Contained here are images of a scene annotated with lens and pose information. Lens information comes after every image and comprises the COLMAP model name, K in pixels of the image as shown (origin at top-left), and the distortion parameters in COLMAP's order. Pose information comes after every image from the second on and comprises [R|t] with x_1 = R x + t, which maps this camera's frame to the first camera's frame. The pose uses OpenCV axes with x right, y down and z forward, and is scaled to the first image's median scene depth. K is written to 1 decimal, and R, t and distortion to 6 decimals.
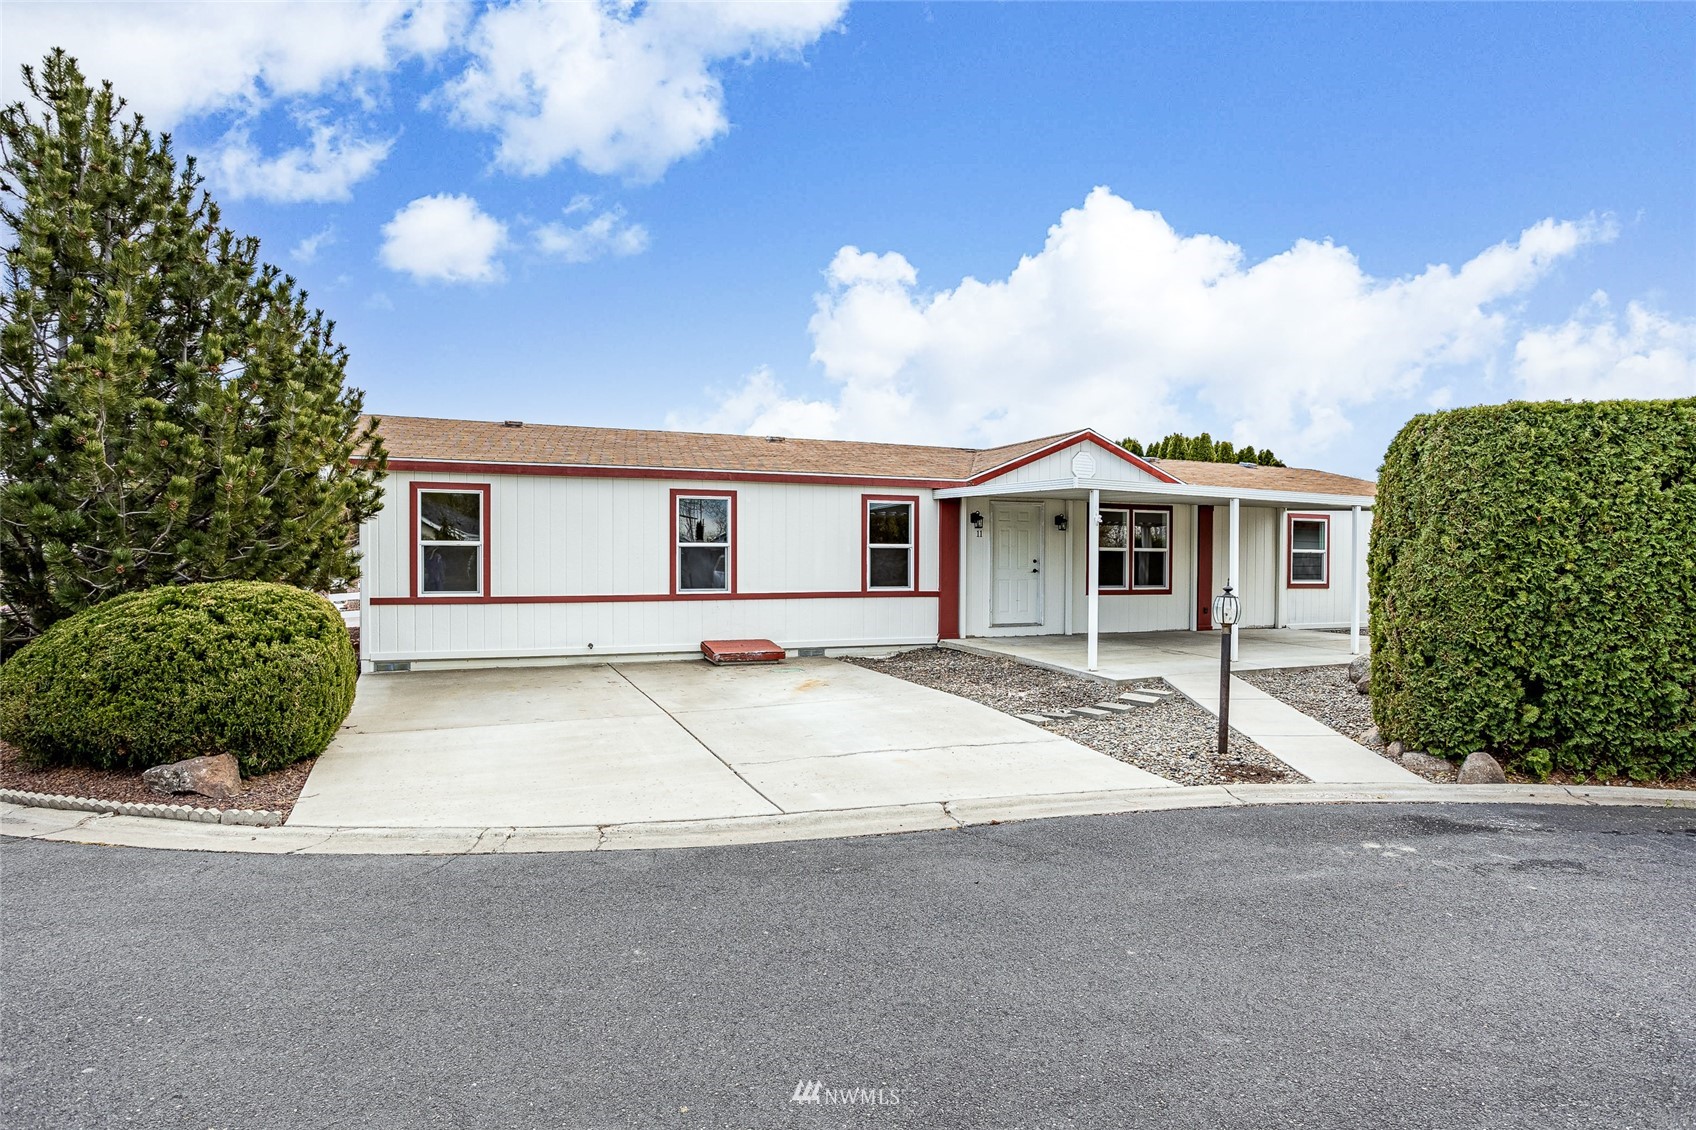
lens RADIAL K [[946.0, 0, 848.0], [0, 946.0, 565.0], [0, 0, 1]] dist [-0.000999, -0.000119]
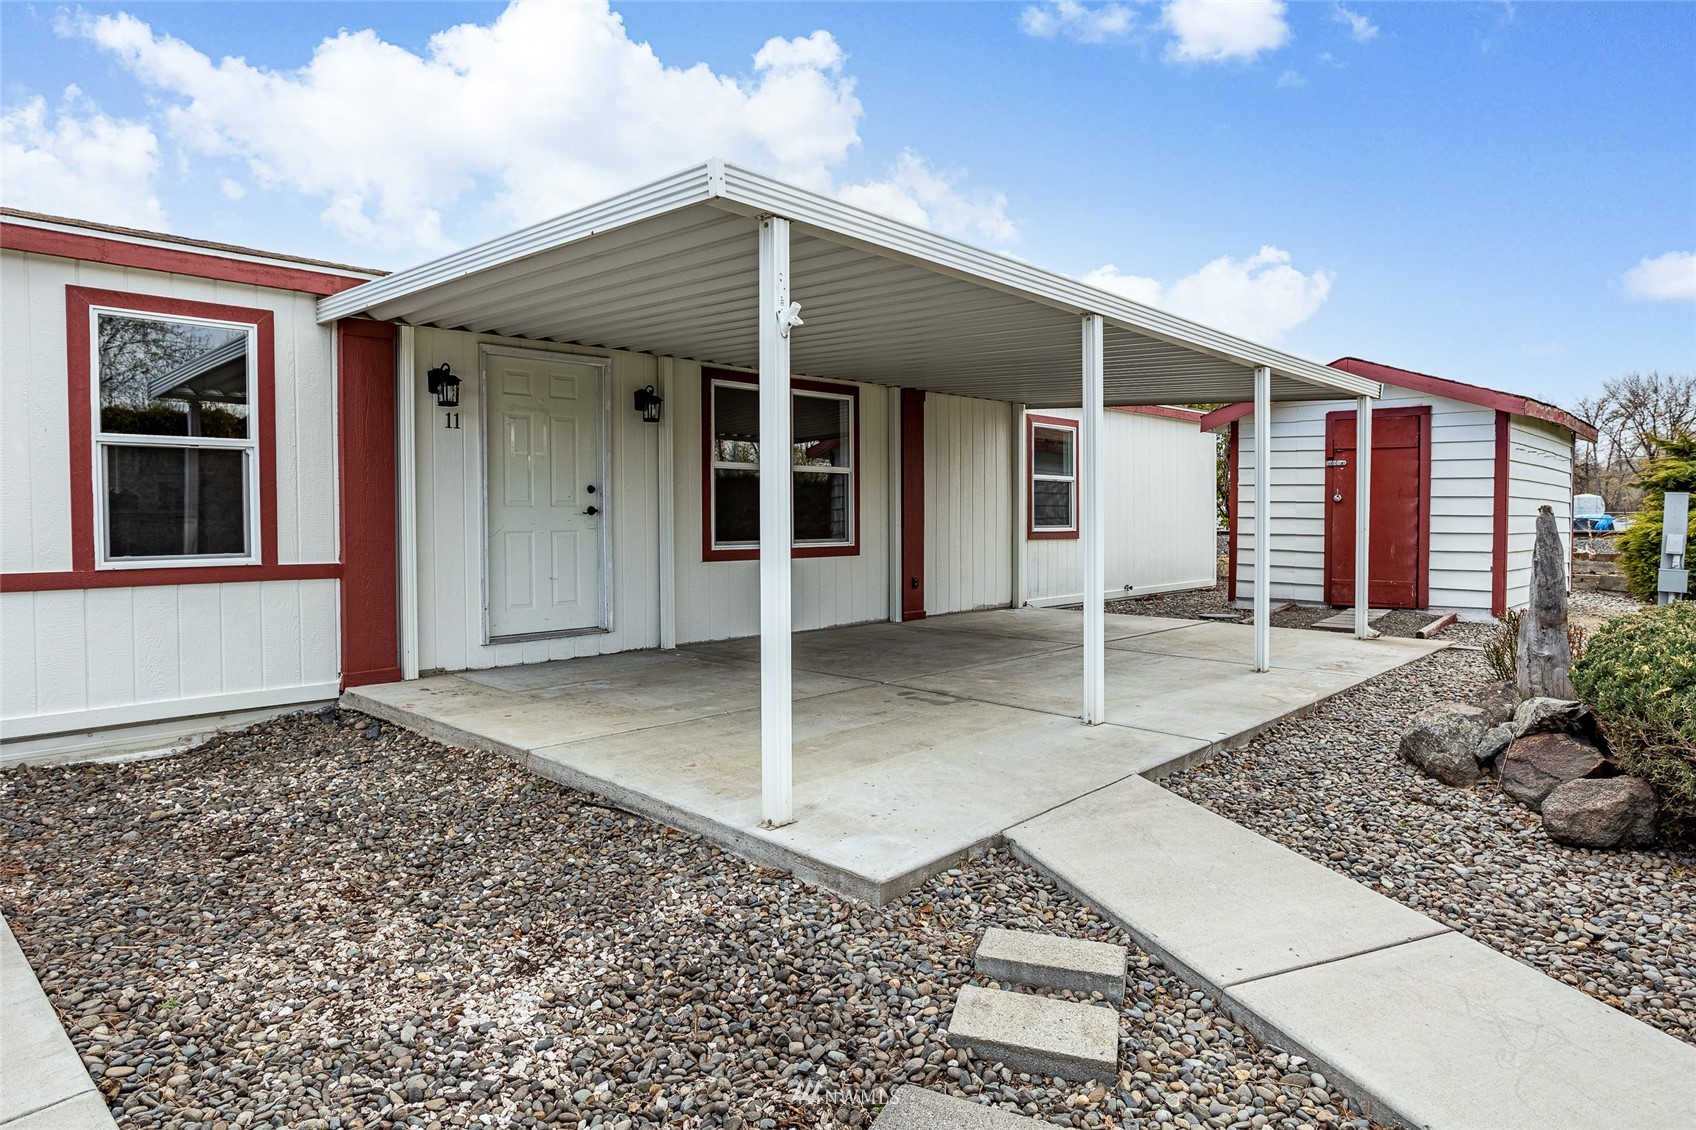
lens RADIAL K [[999.1, 0, 851.1], [0, 999.1, 526.2], [0, 0, 1]] dist [-0.002948, -0.000354]
pose [[0.905583, -0.012944, 0.423973, 0.110429], [0.011707, 0.999916, 0.005522, 0.012427], [-0.424009, -0.000037, 0.905658, 0.529861]]
